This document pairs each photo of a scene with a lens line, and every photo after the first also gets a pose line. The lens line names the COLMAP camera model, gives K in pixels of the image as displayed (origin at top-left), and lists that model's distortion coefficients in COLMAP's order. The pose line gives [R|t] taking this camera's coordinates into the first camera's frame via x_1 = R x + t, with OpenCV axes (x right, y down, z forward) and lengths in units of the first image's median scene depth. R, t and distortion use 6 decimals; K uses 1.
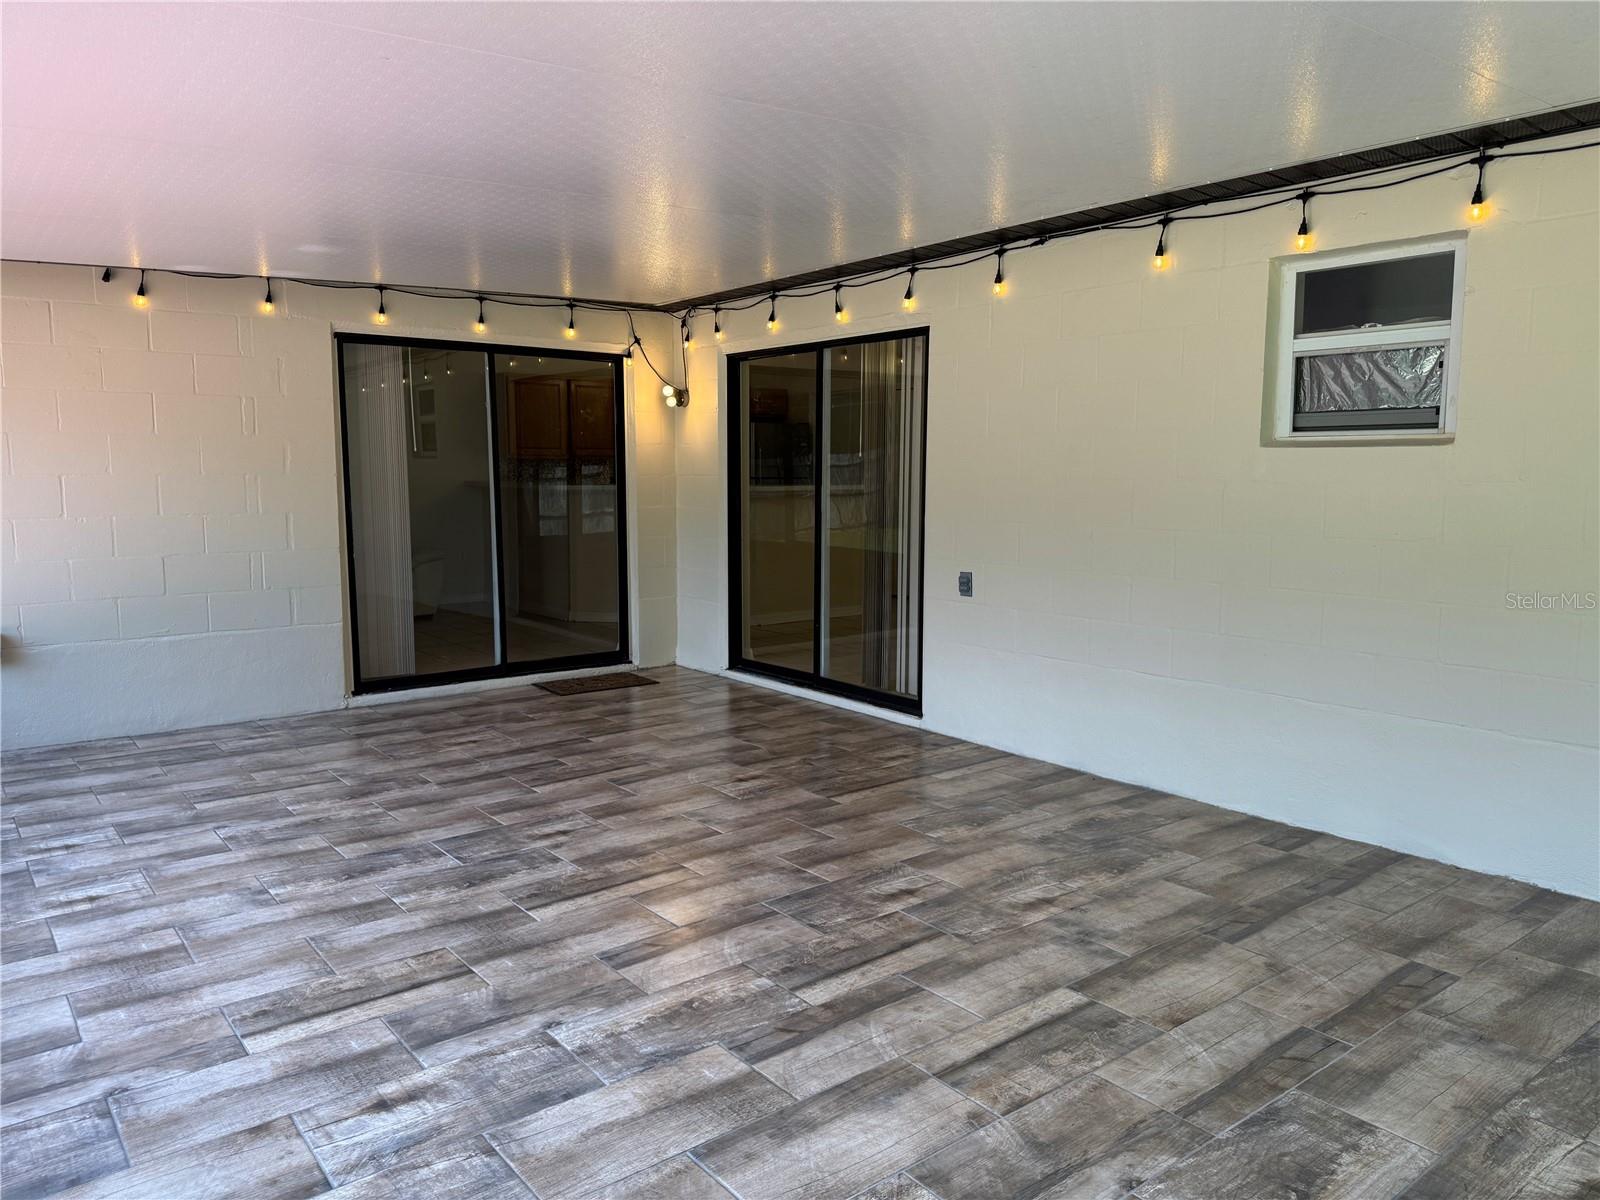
lens RADIAL K [[1127.3, 0, 800.0], [0, 1127.3, 600.0], [0, 0, 1]] dist [0.091832, -0.122716]
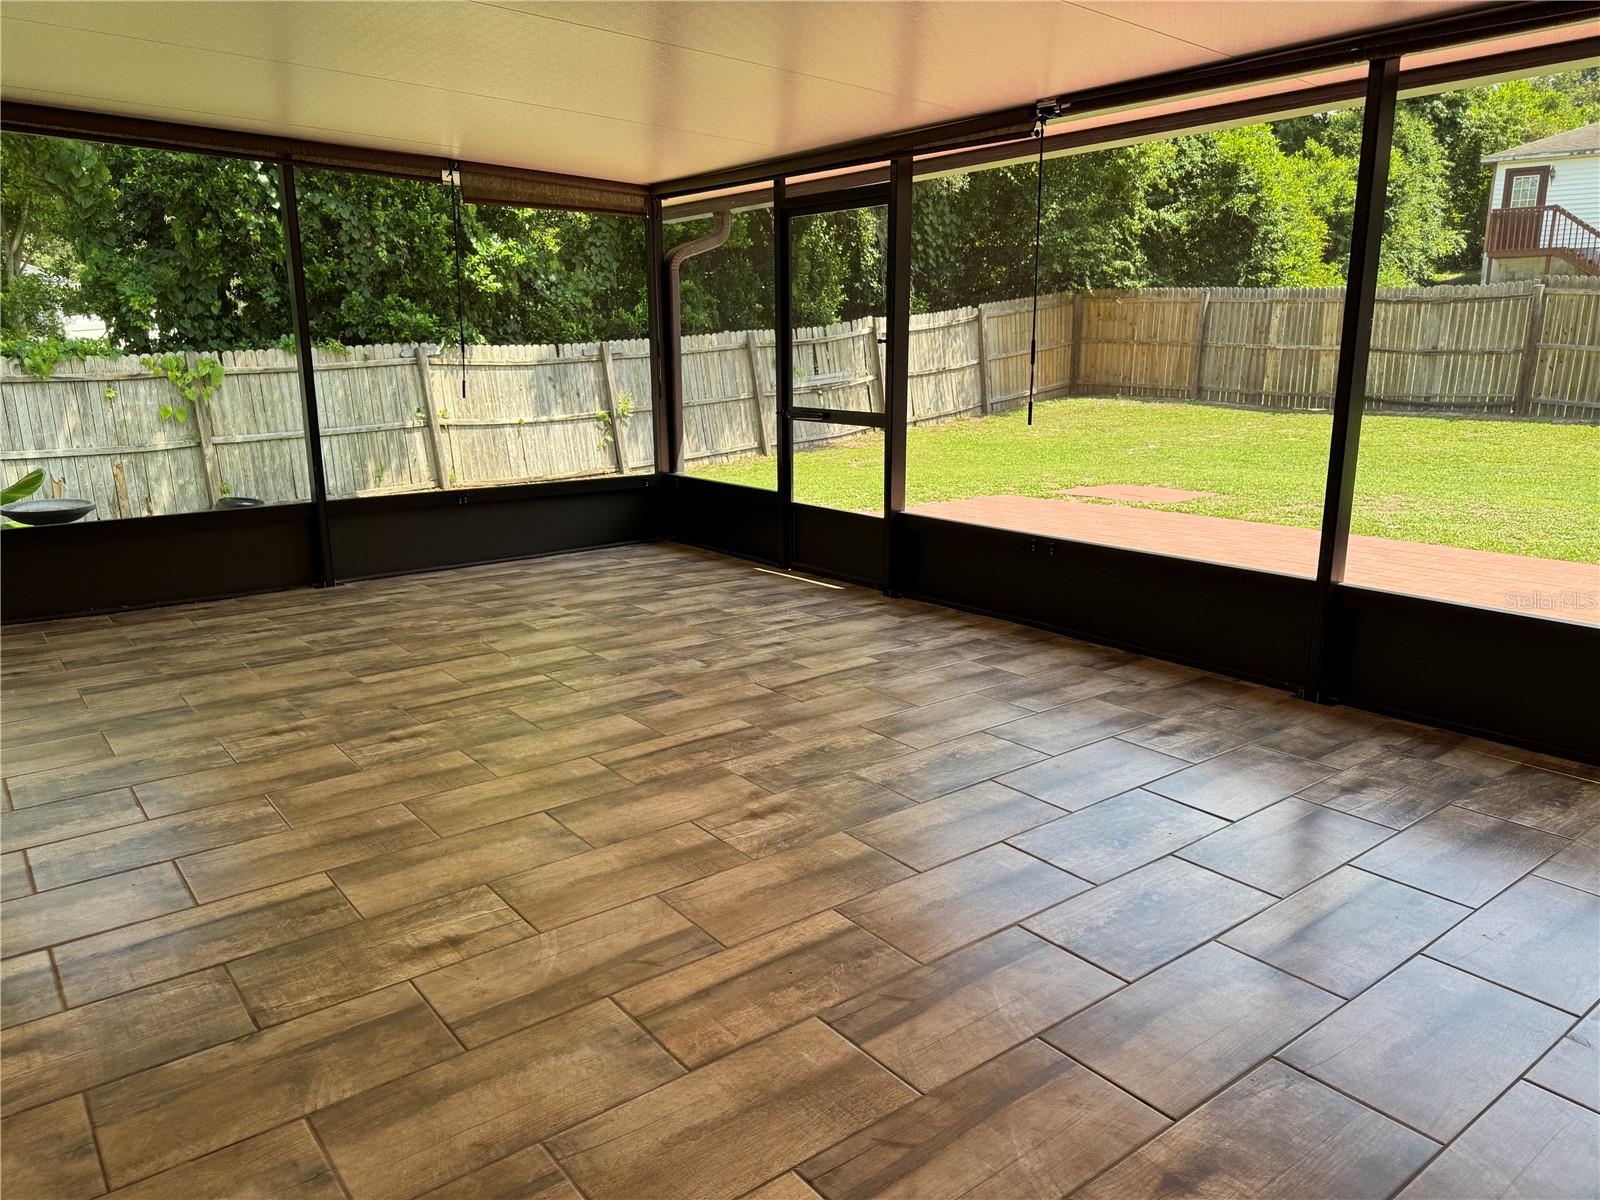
lens RADIAL K [[1130.4, 0, 800.0], [0, 1130.4, 600.0], [0, 0, 1]] dist [0.058110, -0.060827]
pose [[-0.999920, -0.000799, 0.012633, -0.314481], [0.003503, 0.941565, 0.336814, -0.230787], [-0.012164, 0.336831, -0.941487, 2.110323]]
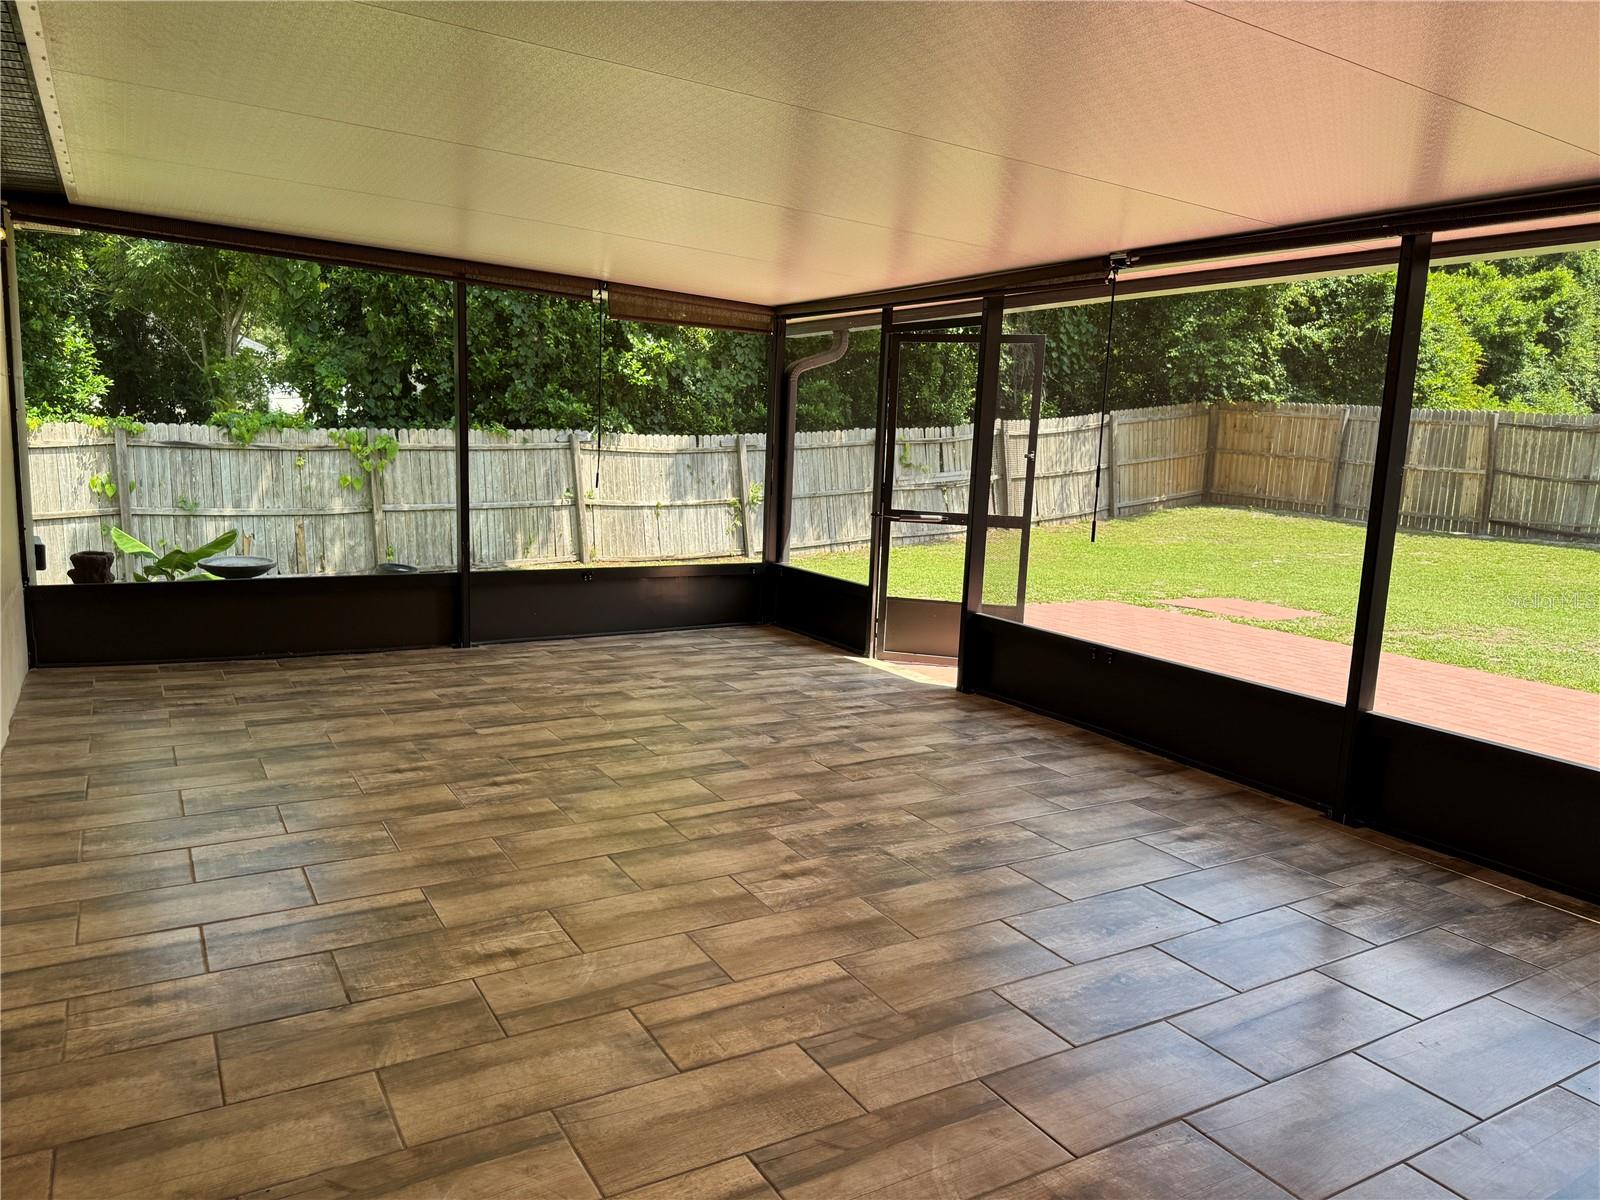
lens RADIAL K [[1127.3, 0, 800.0], [0, 1127.3, 600.0], [0, 0, 1]] dist [0.091832, -0.122716]
pose [[-0.989073, -0.062954, 0.133307, -0.406659], [-0.025307, 0.963320, 0.267158, -0.284334], [-0.145236, 0.260866, -0.954388, 2.240657]]
